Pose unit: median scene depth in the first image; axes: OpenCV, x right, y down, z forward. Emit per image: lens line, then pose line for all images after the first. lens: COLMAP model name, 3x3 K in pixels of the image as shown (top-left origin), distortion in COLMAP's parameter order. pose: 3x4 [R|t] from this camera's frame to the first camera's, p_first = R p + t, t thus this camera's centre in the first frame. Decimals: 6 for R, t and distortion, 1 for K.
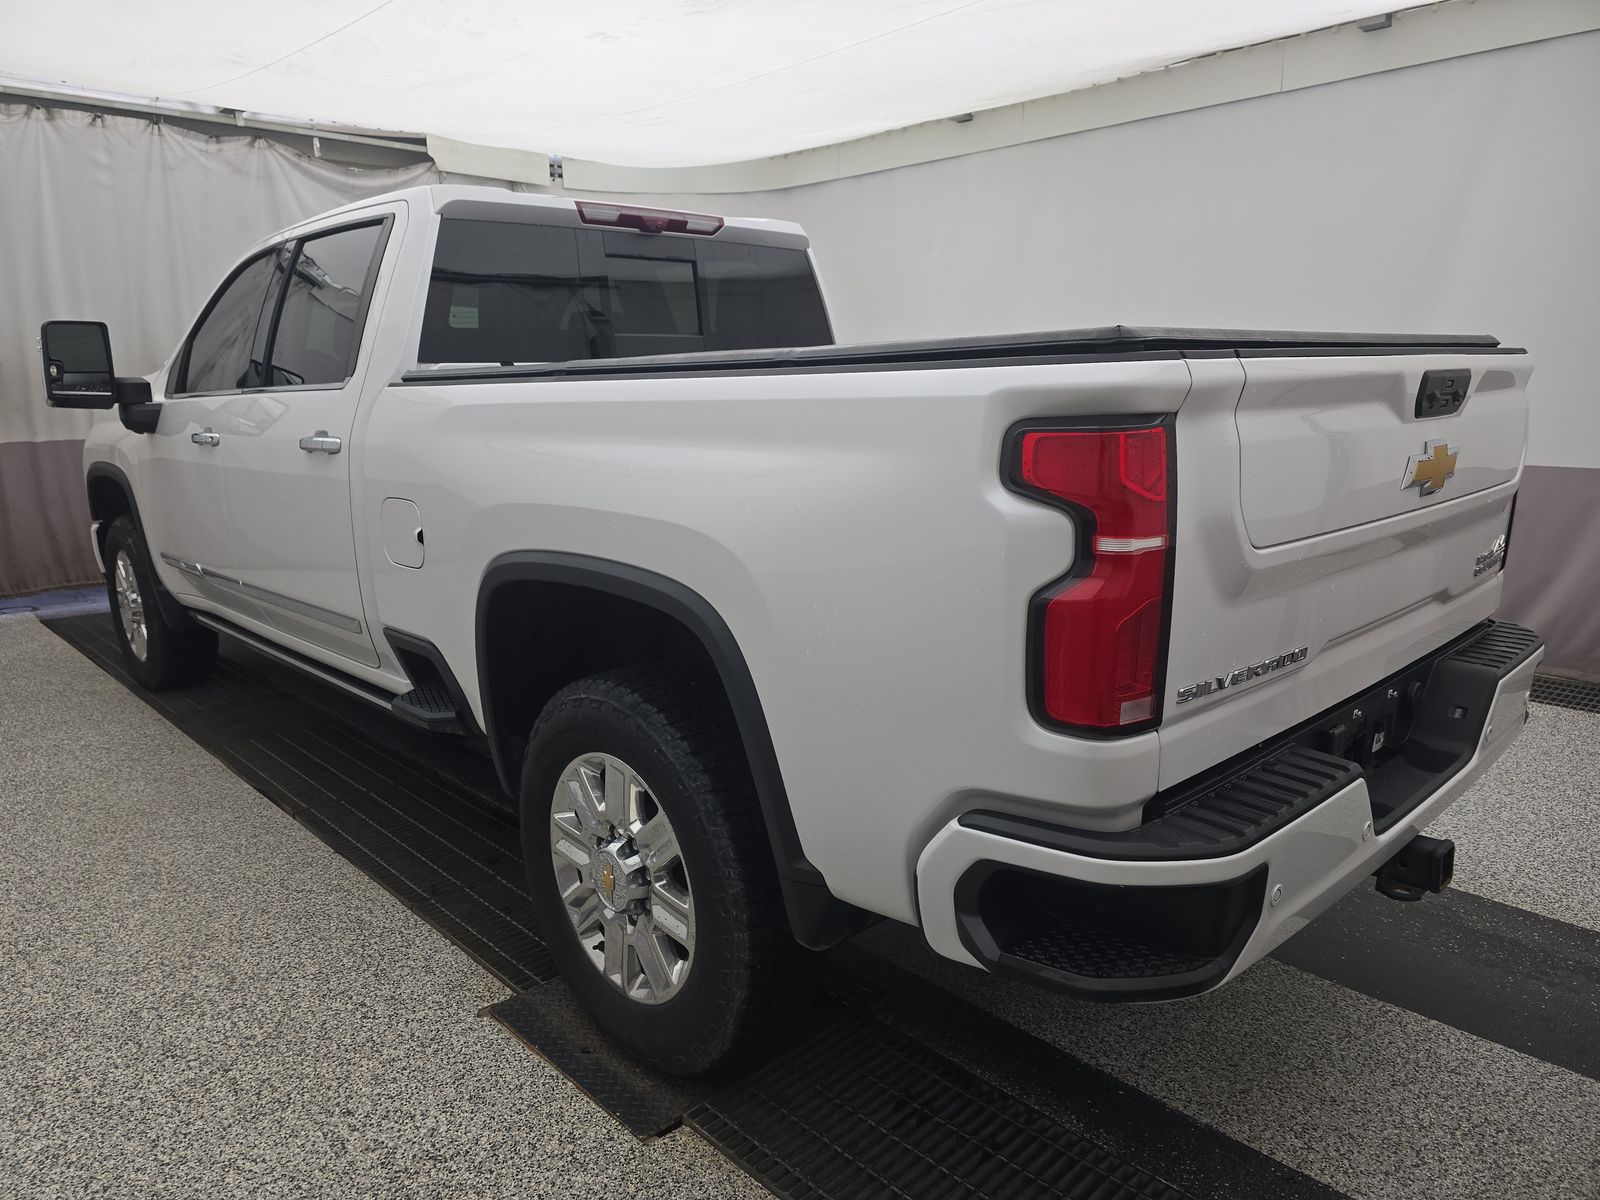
lens RADIAL K [[1078.2, 0, 802.4], [0, 1078.2, 598.3], [0, 0, 1]] dist [-0.004976, -0.003184]
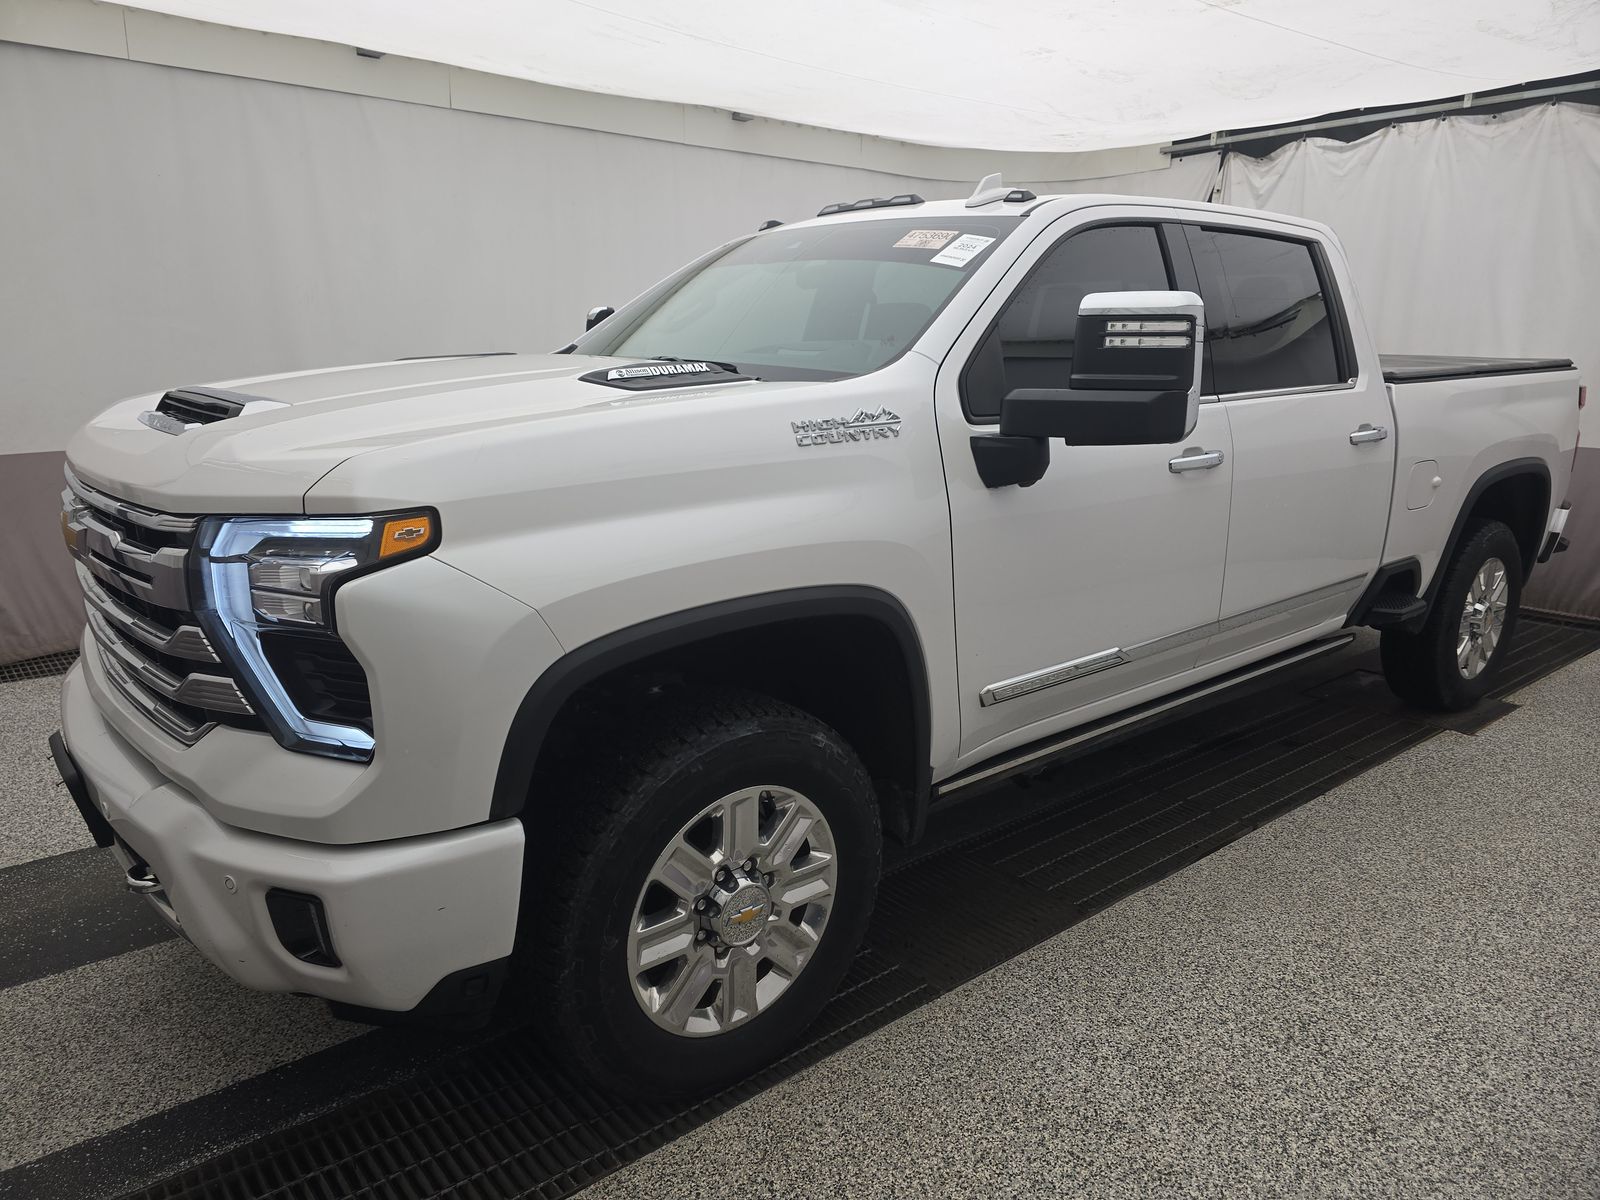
lens RADIAL K [[1078.2, 0, 802.3], [0, 1078.2, 602.8], [0, 0, 1]] dist [-0.004976, -0.003184]
pose [[0.088755, -0.254603, 0.962964, -1.545698], [0.166730, 0.956937, 0.237642, -0.335356], [-0.982000, 0.139463, 0.127383, 1.364433]]
